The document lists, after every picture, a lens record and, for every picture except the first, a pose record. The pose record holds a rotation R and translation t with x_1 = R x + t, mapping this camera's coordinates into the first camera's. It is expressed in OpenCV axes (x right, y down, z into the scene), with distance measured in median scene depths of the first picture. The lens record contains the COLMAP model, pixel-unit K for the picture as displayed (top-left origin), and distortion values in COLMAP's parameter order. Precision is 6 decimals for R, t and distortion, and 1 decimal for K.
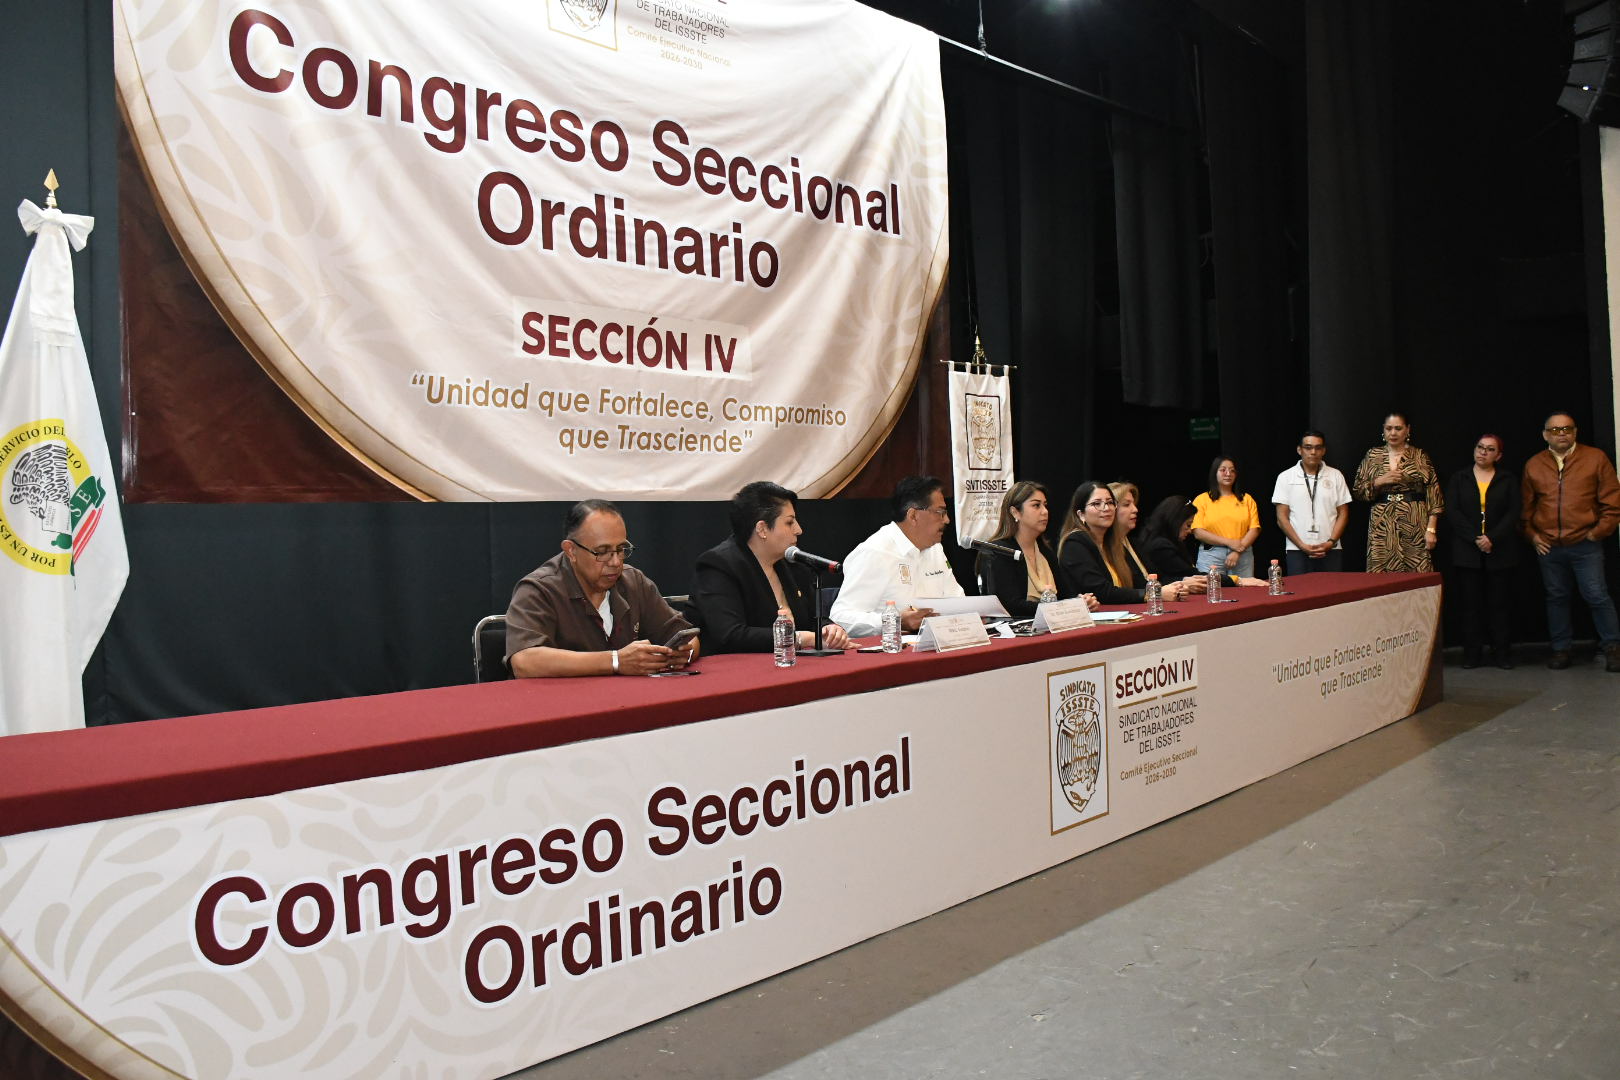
lens RADIAL K [[1268.2, 0, 798.4], [0, 1268.2, 539.7], [0, 0, 1]] dist [-0.148530, 0.096876]
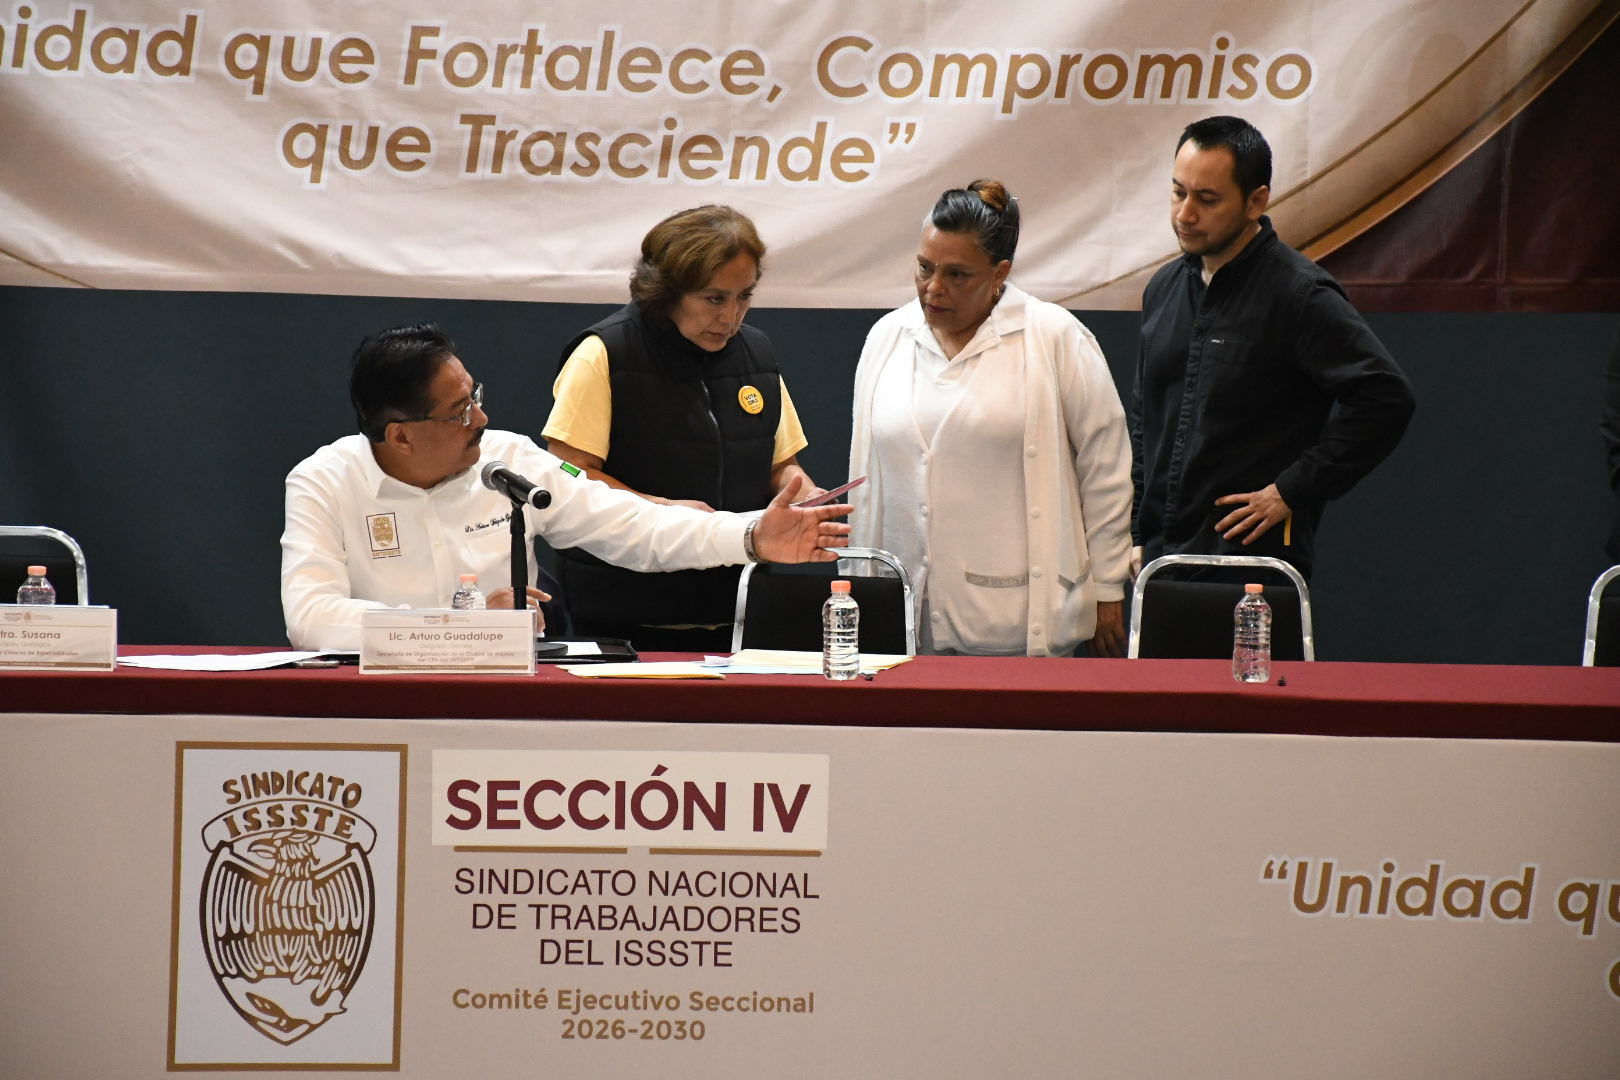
lens RADIAL K [[6800.8, 0, 801.2], [0, 6800.8, 568.9], [0, 0, 1]] dist [1.699244, 0.000000]
pose [[0.691383, 0.095248, -0.716183, 1.619999], [-0.048363, 0.995150, 0.085660, -0.145870], [0.720868, -0.024587, 0.692636, -0.504238]]
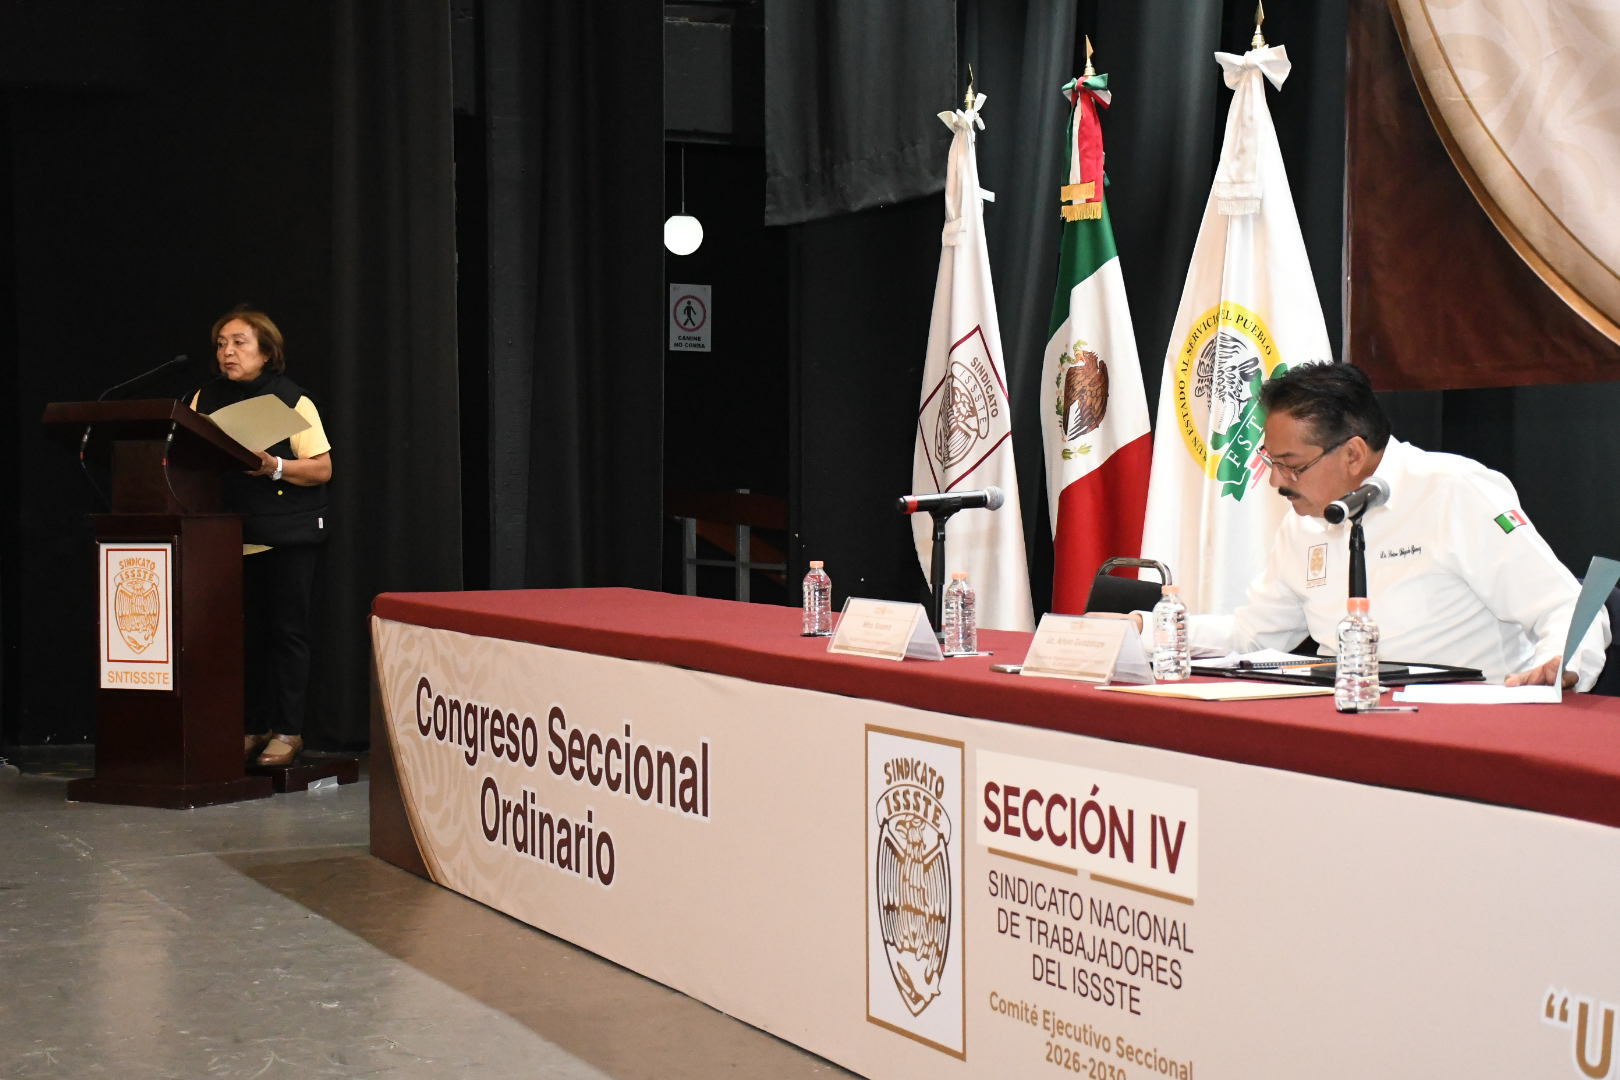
lens RADIAL K [[2656.9, 0, 803.2], [0, 2656.9, 554.1], [0, 0, 1]] dist [0.286580, 0.000000]
pose [[-0.353497, 0.064275, -0.933225, 0.903356], [0.009501, 0.997832, 0.065125, -0.031698], [0.935388, 0.014155, -0.353341, 0.963394]]
